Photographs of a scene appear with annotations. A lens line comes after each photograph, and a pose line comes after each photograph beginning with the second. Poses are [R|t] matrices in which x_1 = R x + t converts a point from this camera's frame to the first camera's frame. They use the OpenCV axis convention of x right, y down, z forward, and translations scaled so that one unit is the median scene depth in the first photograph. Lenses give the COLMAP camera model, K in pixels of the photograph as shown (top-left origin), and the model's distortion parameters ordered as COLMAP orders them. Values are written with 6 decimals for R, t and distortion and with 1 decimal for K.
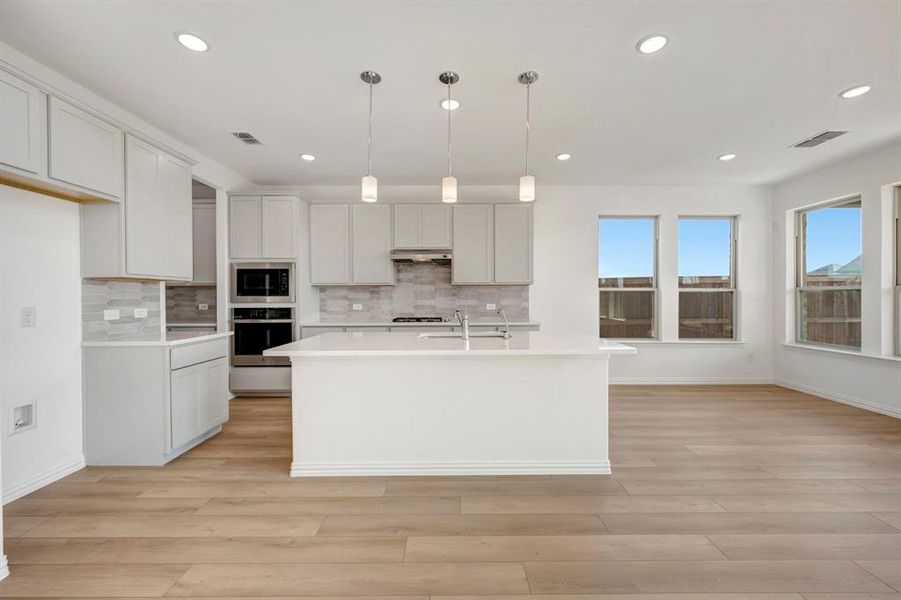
lens RADIAL K [[358.8, 0, 459.5], [0, 358.8, 296.8], [0, 0, 1]] dist [0.005701, -0.000188]
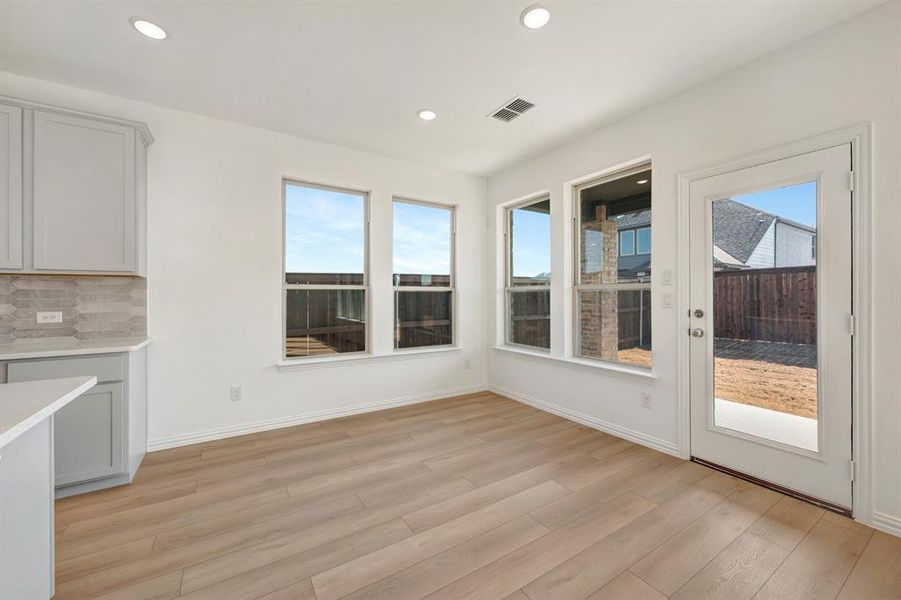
lens RADIAL K [[358.8, 0, 454.9], [0, 358.8, 294.4], [0, 0, 1]] dist [0.005701, -0.000188]
pose [[0.847240, 0.002709, 0.531203, 0.305006], [0.000872, 0.999979, -0.006490, -0.001346], [-0.531209, 0.005962, 0.847220, 0.255117]]
